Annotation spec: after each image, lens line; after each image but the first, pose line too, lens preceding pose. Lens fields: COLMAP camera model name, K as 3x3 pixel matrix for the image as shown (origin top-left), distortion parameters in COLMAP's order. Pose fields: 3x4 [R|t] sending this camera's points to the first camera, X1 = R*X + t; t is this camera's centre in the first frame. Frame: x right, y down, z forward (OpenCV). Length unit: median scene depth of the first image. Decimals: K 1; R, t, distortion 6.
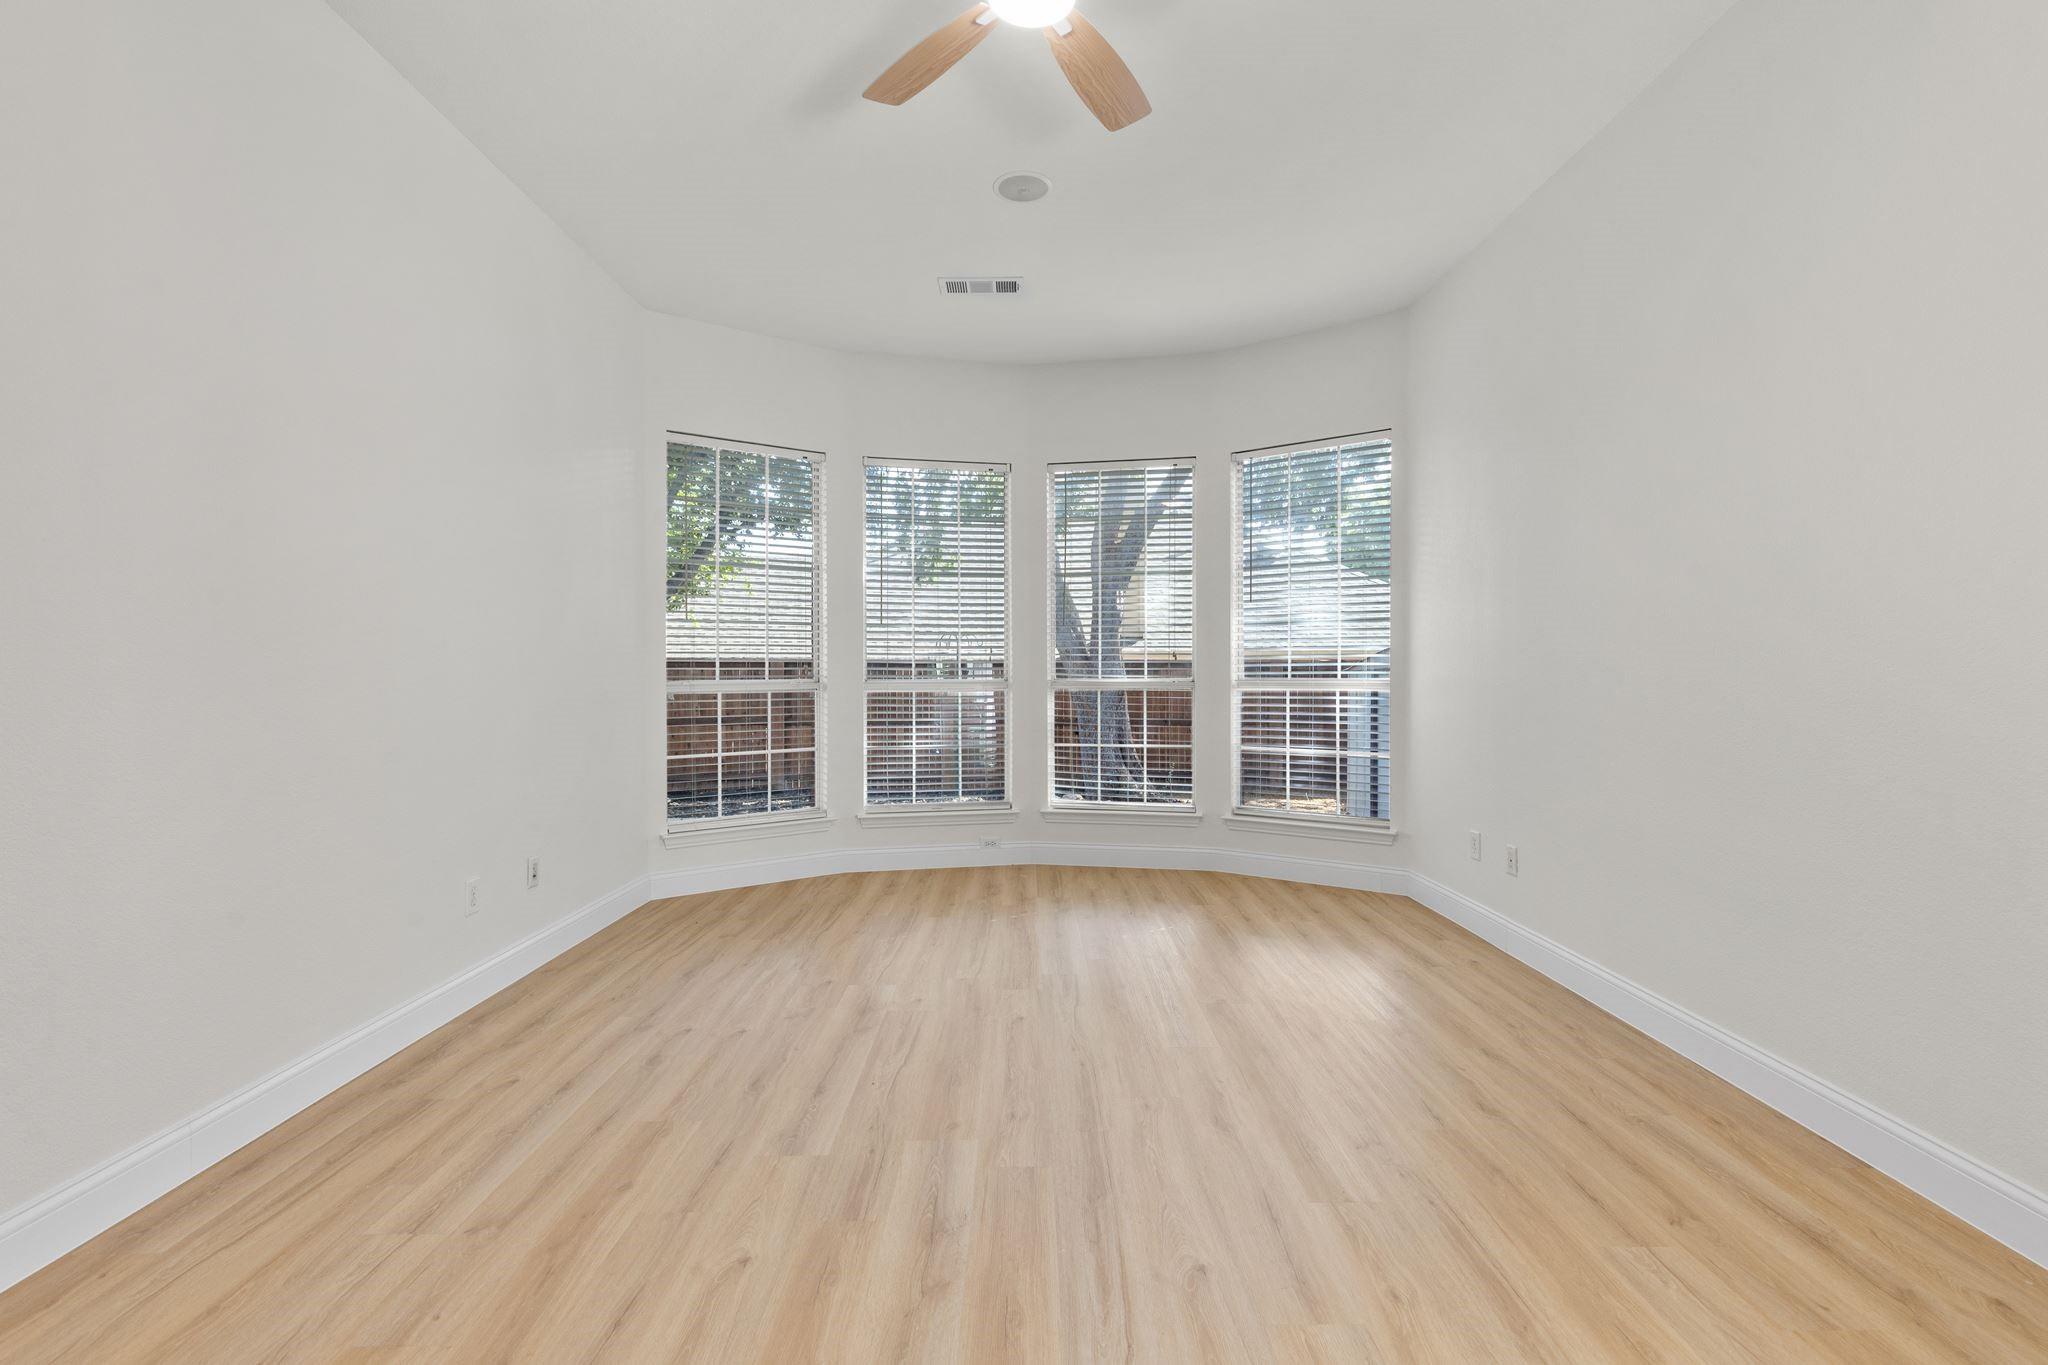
lens RADIAL K [[929.3, 0, 1035.5], [0, 929.3, 665.3], [0, 0, 1]] dist [0.008908, -0.001673]
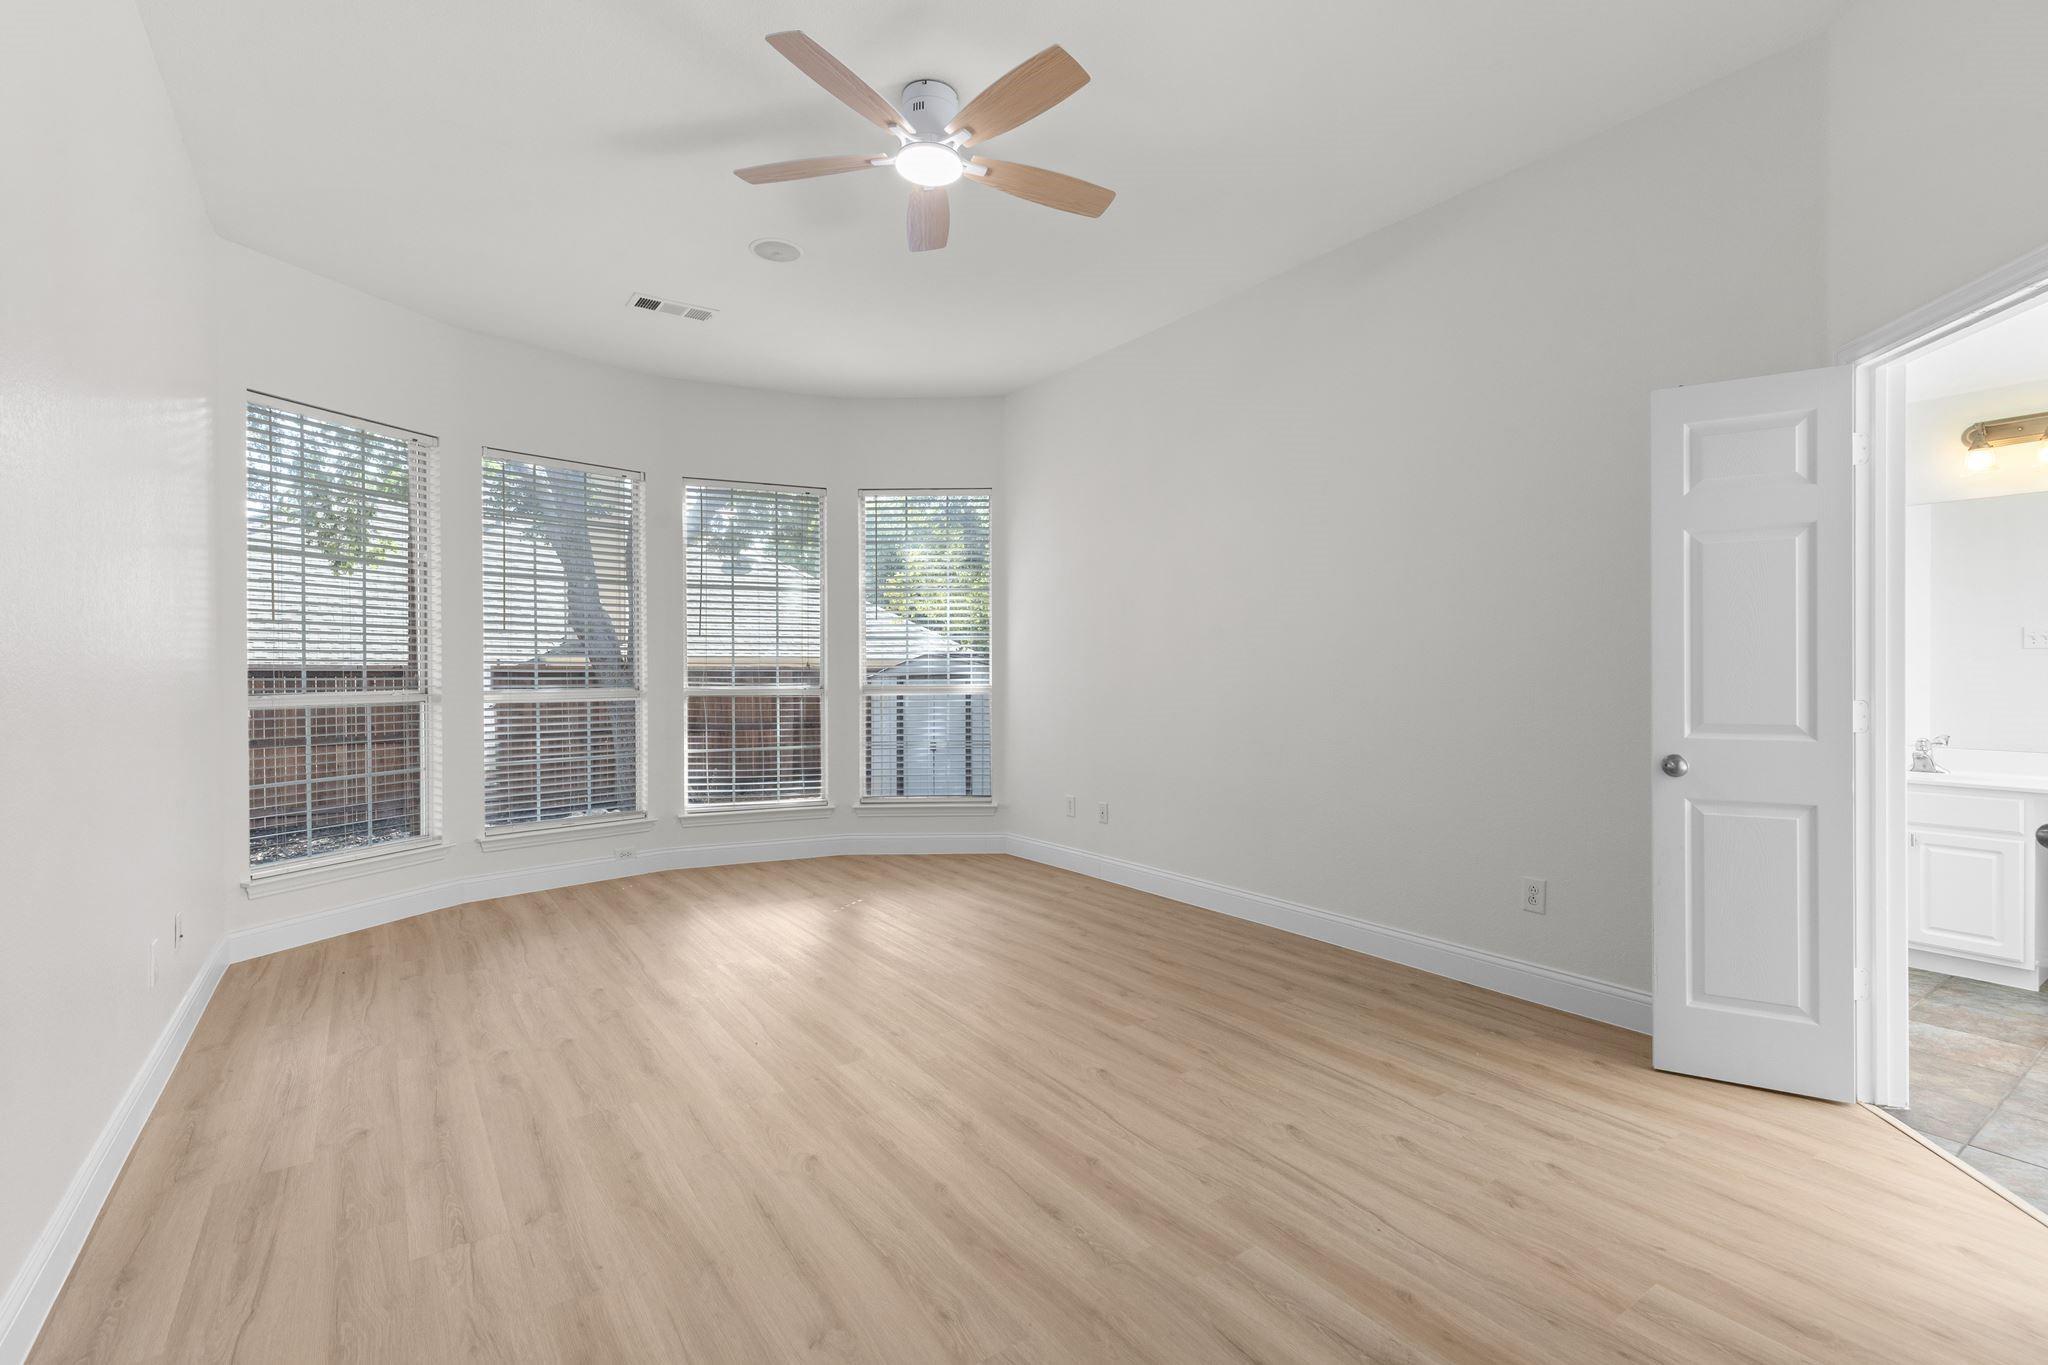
lens RADIAL K [[929.3, 0, 1038.3], [0, 929.3, 664.0], [0, 0, 1]] dist [0.008908, -0.001673]
pose [[0.816618, 0.005219, 0.577155, -0.291812], [-0.001156, 0.999972, -0.007407, -0.004192], [-0.577177, 0.005381, 0.816601, -0.071202]]
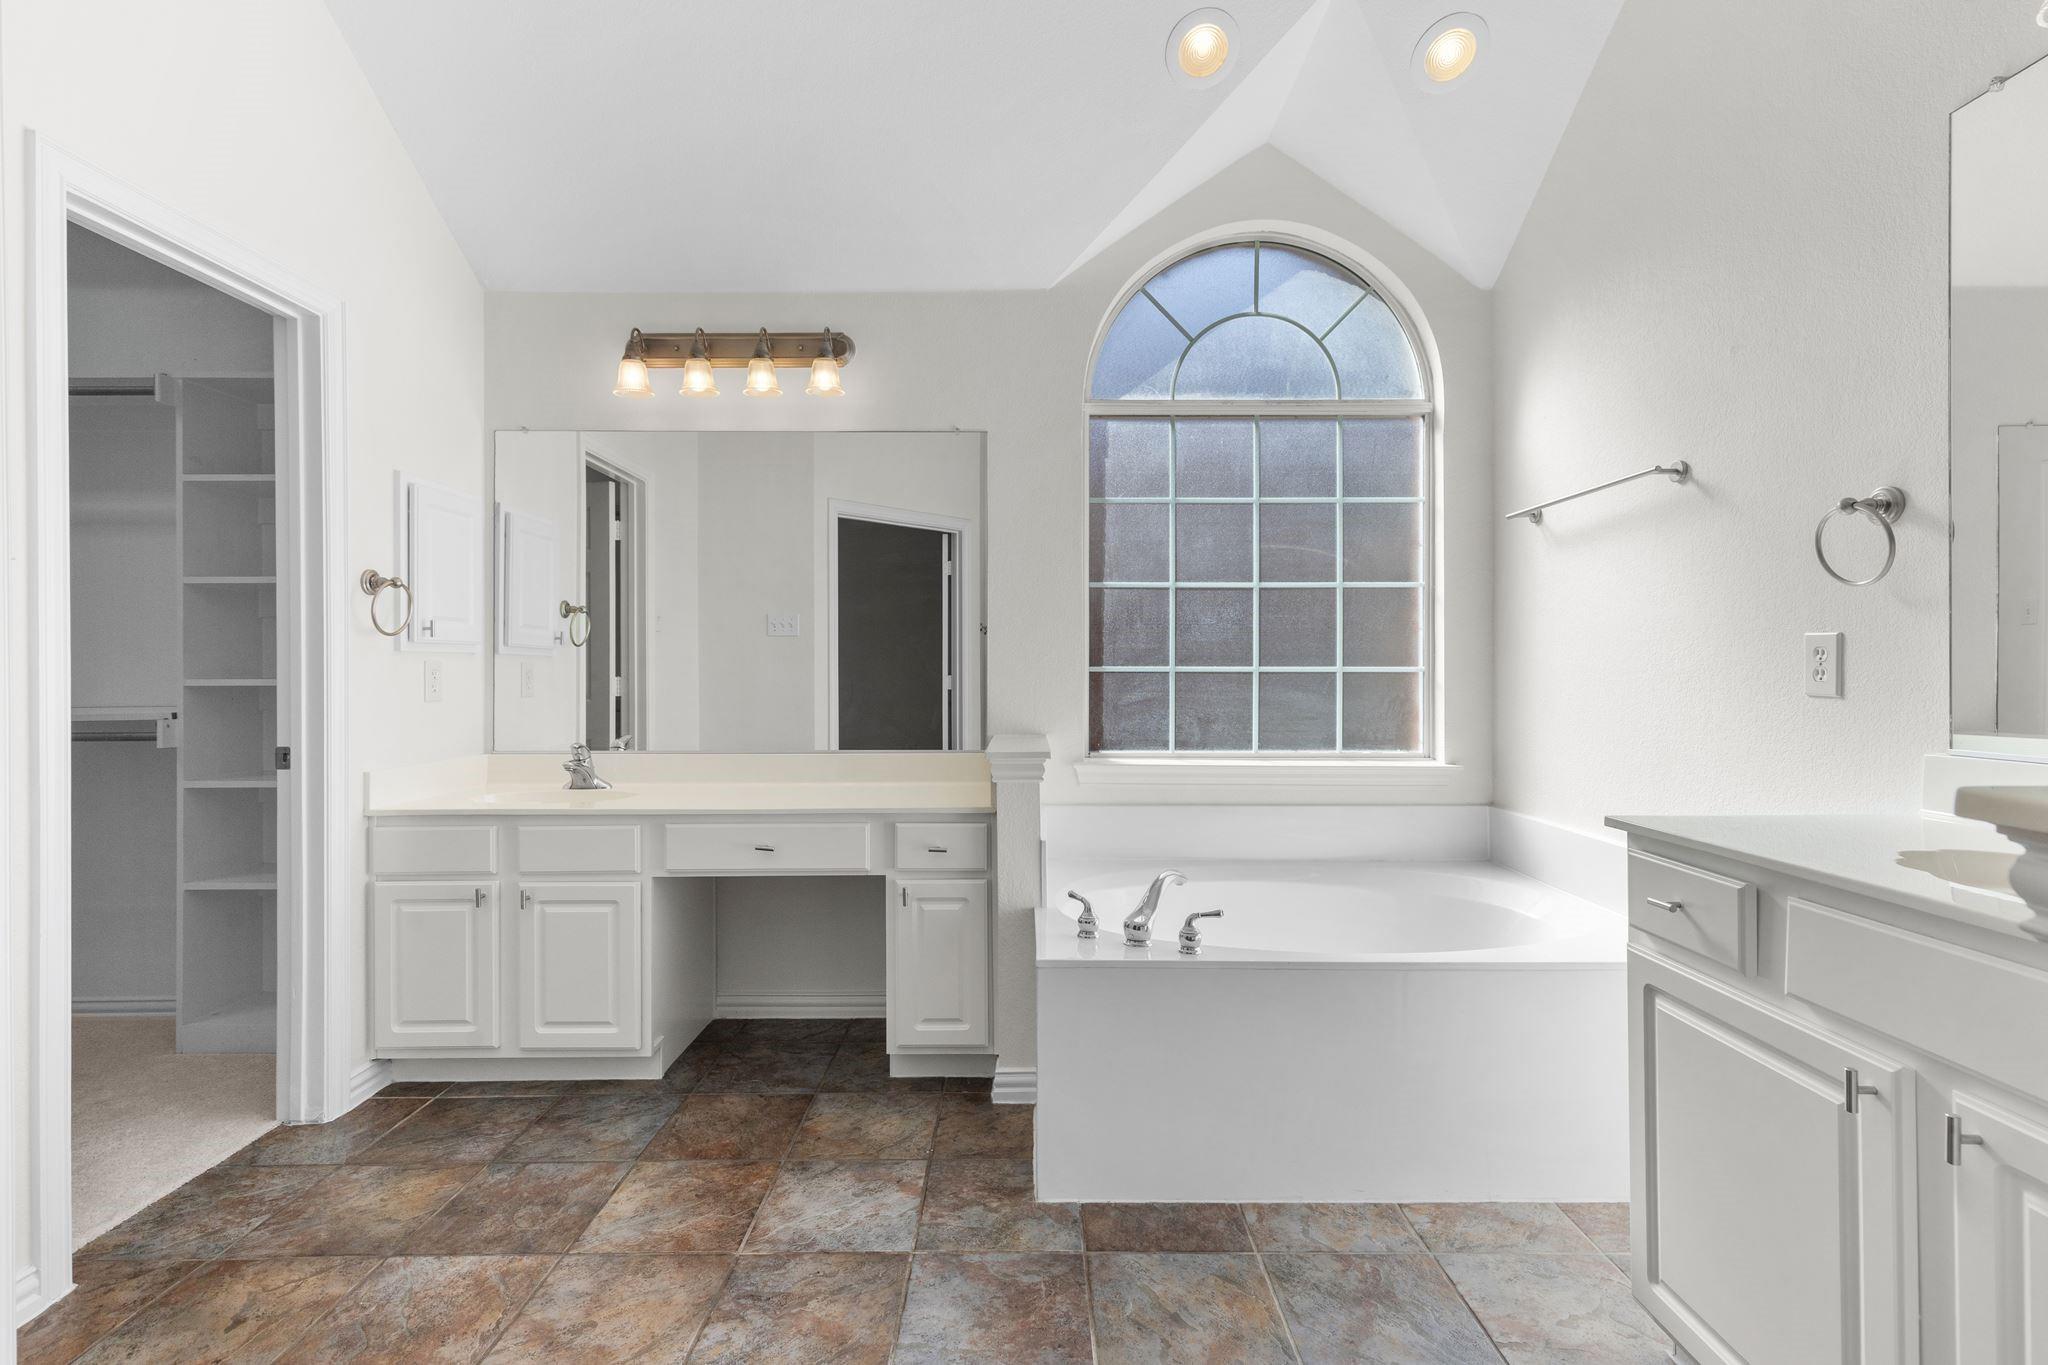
lens RADIAL K [[929.3, 0, 1018.9], [0, 929.3, 670.9], [0, 0, 1]] dist [0.008908, -0.001673]
pose [[0.009339, 0.001384, 0.999955, 0.214594], [0.003038, 0.999994, -0.001412, 0.008576], [-0.999952, 0.003051, 0.009335, -0.135101]]
